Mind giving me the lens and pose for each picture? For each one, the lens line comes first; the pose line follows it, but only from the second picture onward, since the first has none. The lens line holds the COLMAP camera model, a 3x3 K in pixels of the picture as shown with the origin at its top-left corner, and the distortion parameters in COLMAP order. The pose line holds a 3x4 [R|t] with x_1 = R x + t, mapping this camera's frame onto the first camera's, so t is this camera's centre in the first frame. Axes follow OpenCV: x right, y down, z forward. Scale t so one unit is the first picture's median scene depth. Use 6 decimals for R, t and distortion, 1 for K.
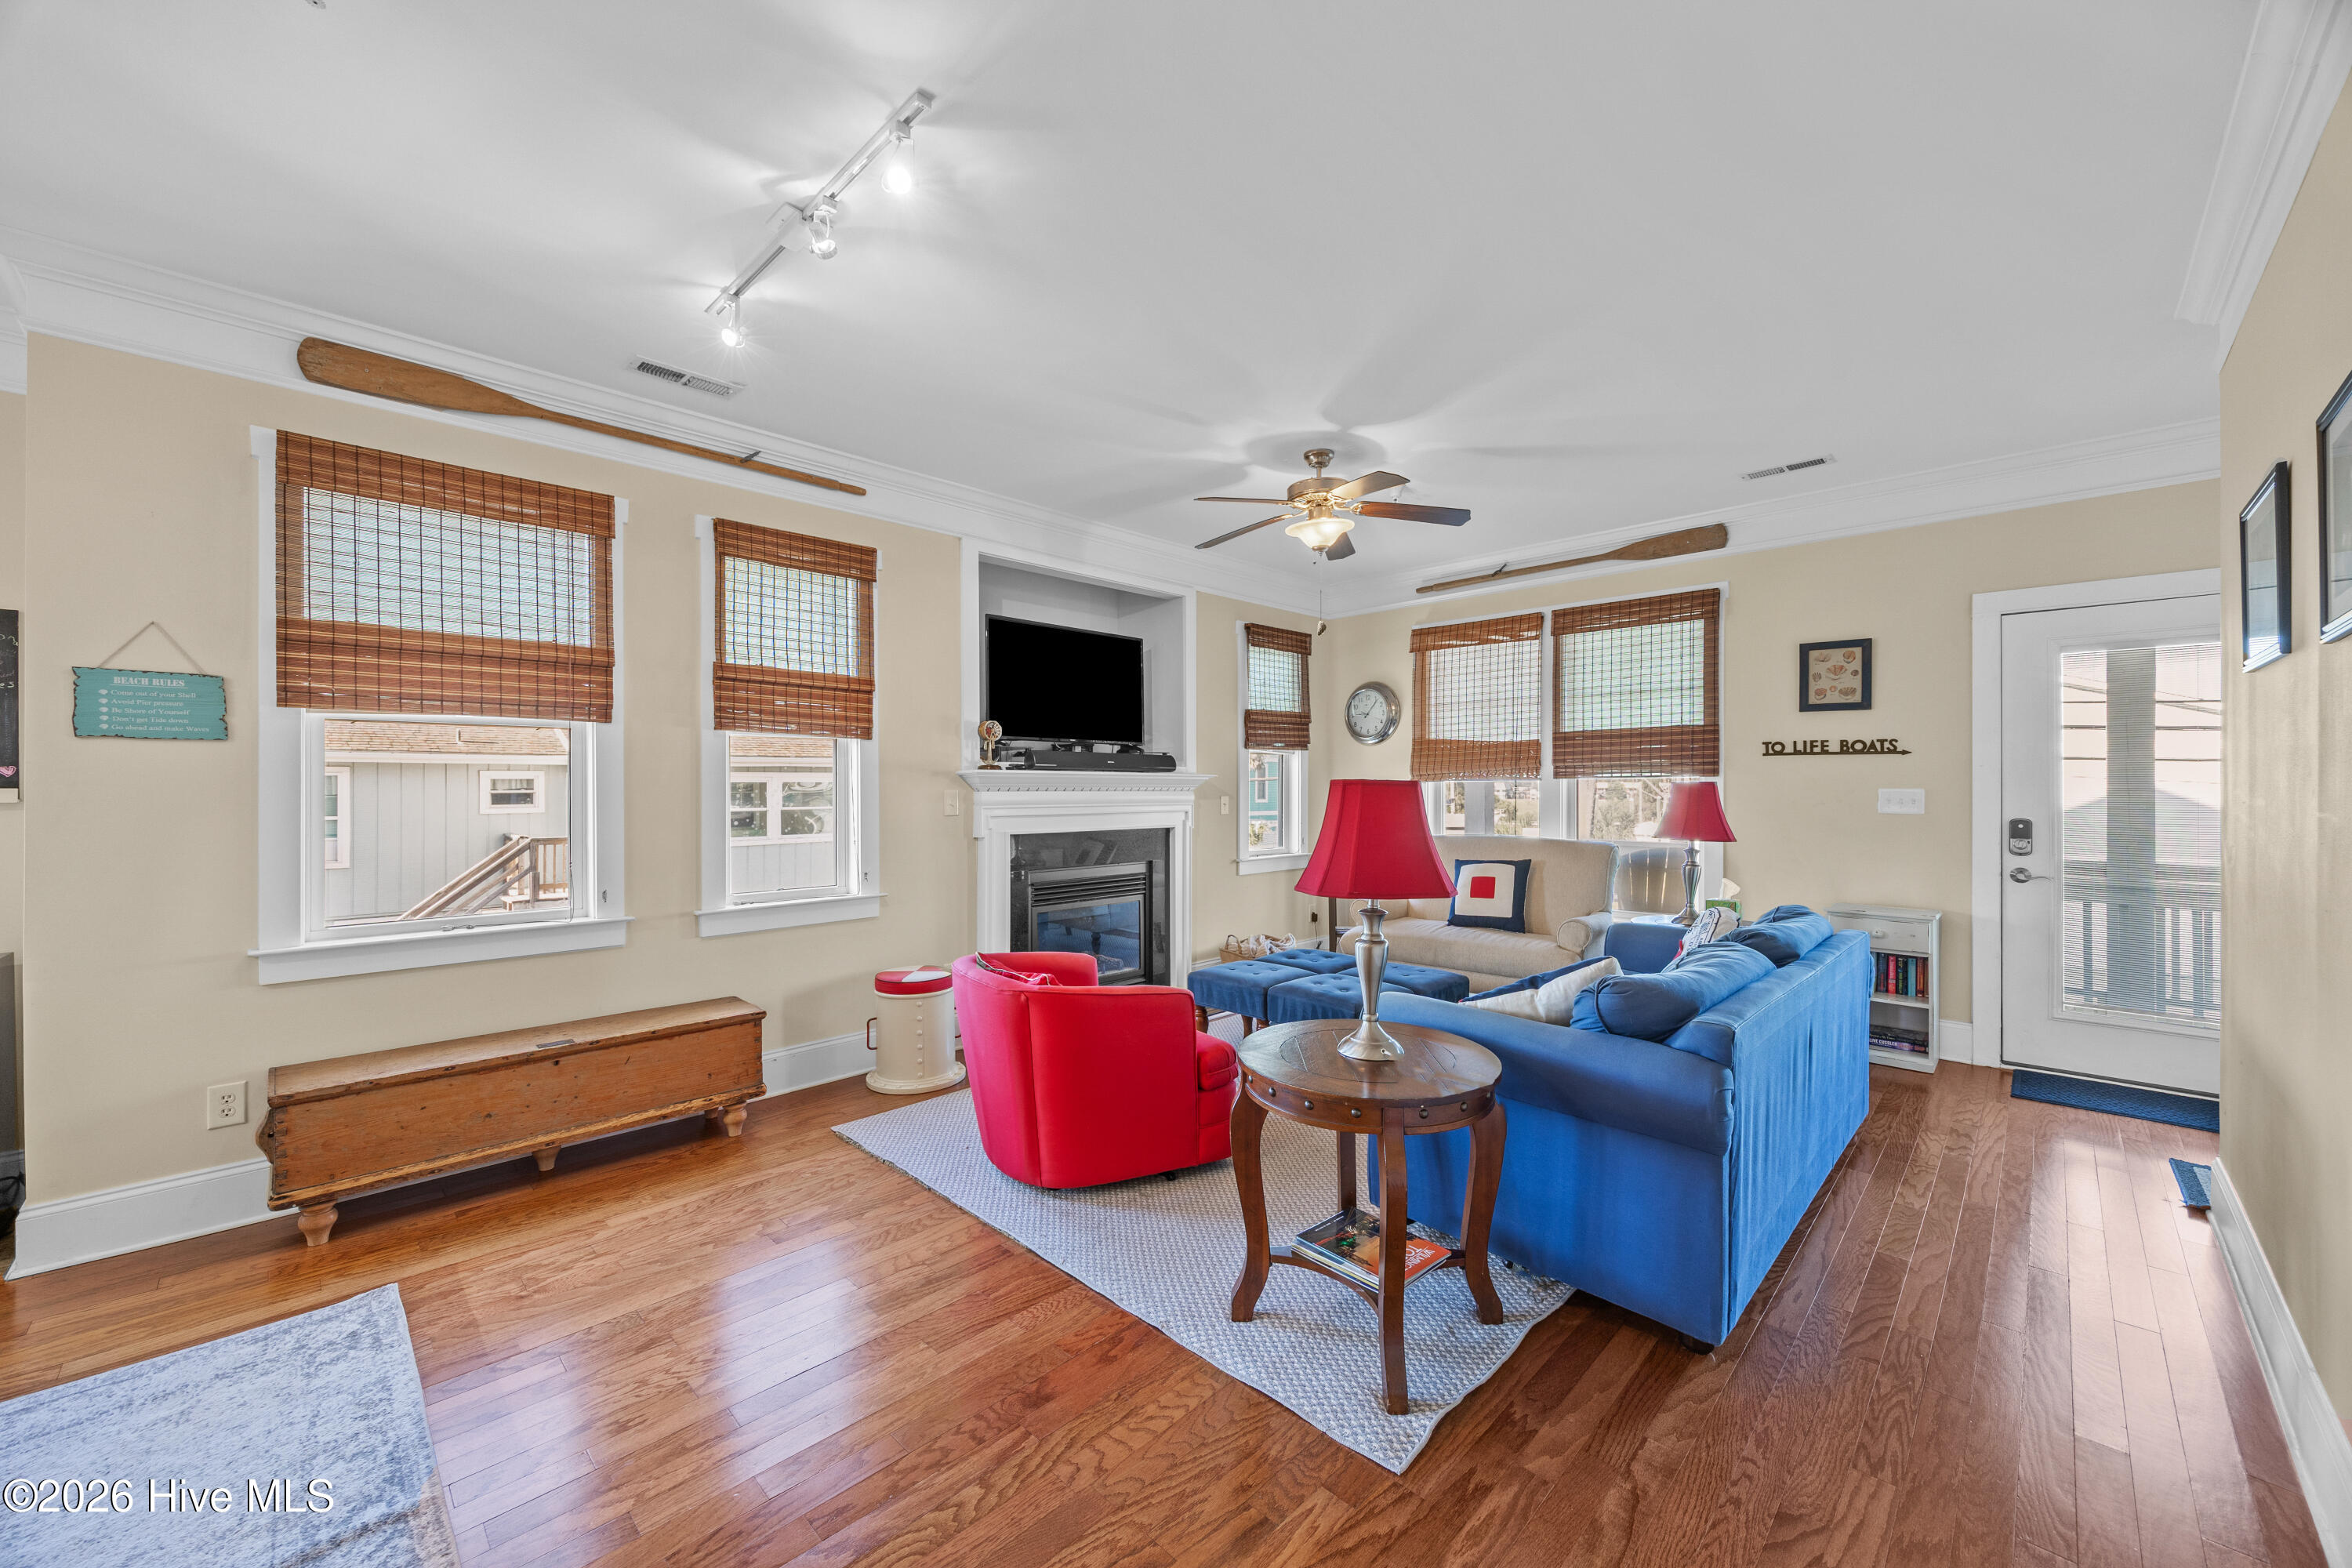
lens RADIAL K [[879.2, 0, 1168.6], [0, 879.2, 796.7], [0, 0, 1]] dist [-0.010225, 0.000040]
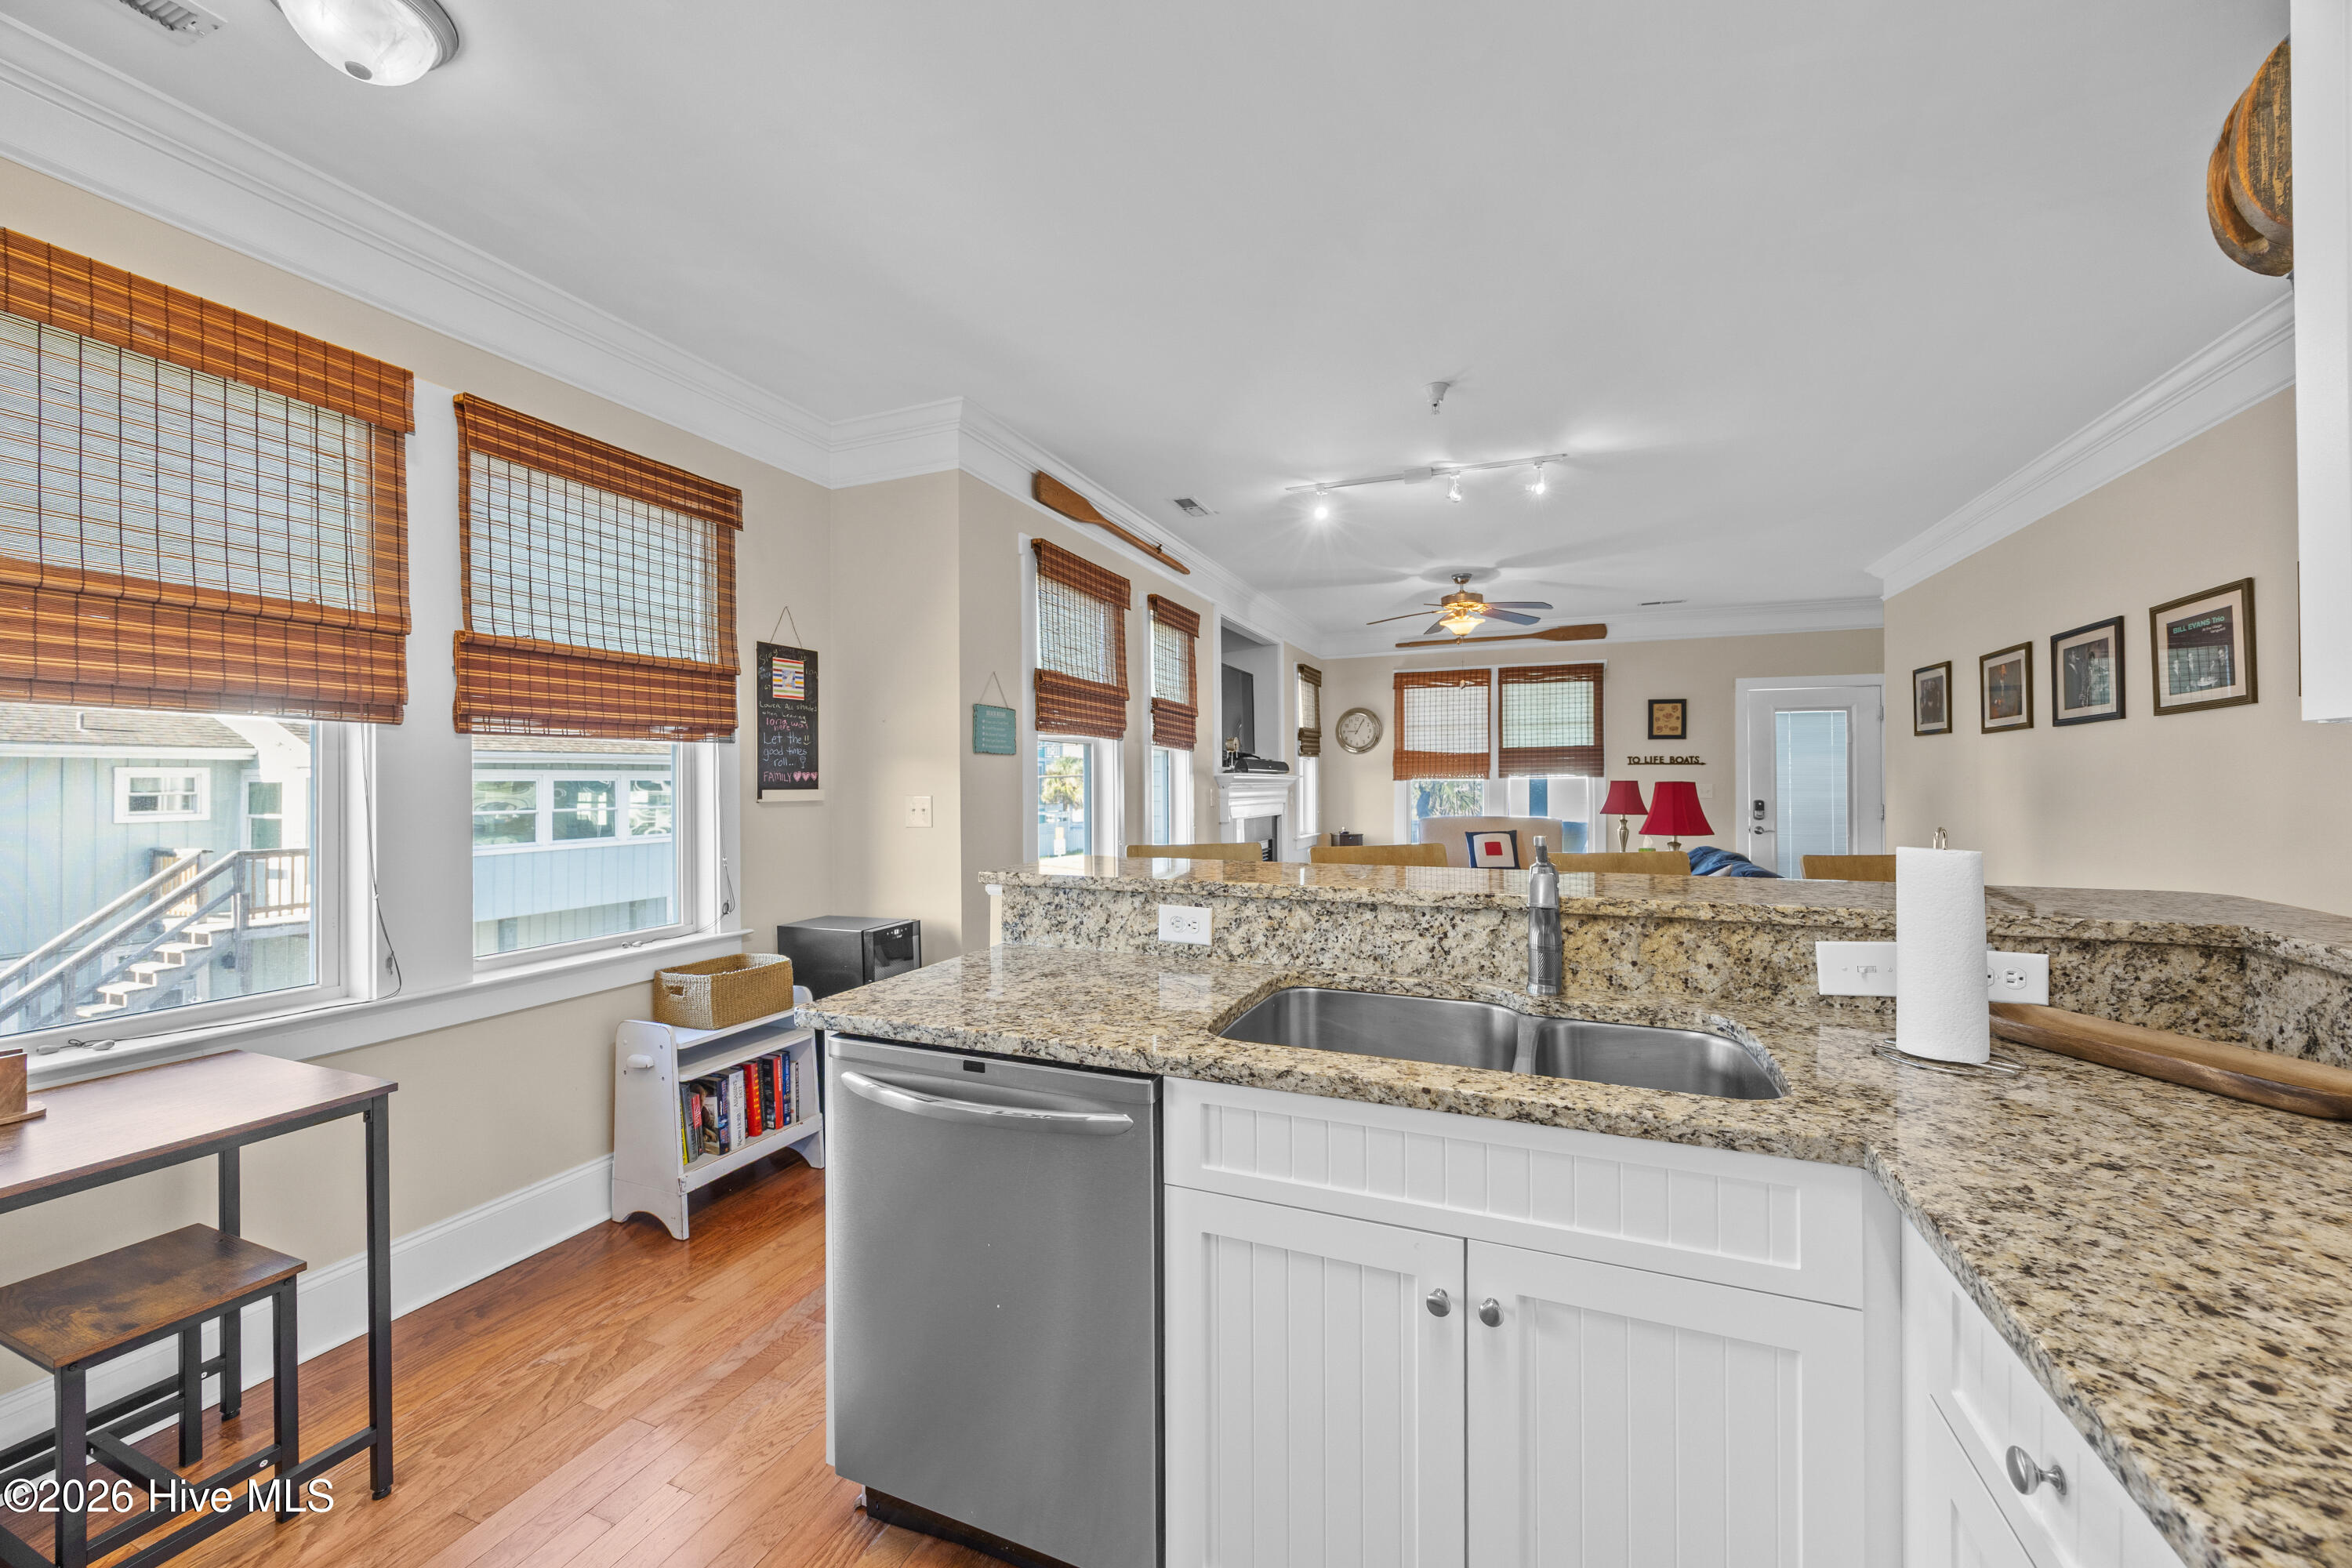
lens RADIAL K [[900.5, 0, 1175.8], [0, 900.5, 780.2], [0, 0, 1]] dist [-0.000140, 0.000085]
pose [[0.922191, -0.002153, 0.386729, -0.695819], [0.007982, 0.999877, -0.013467, -0.000802], [-0.386652, 0.015506, 0.922095, -0.226308]]
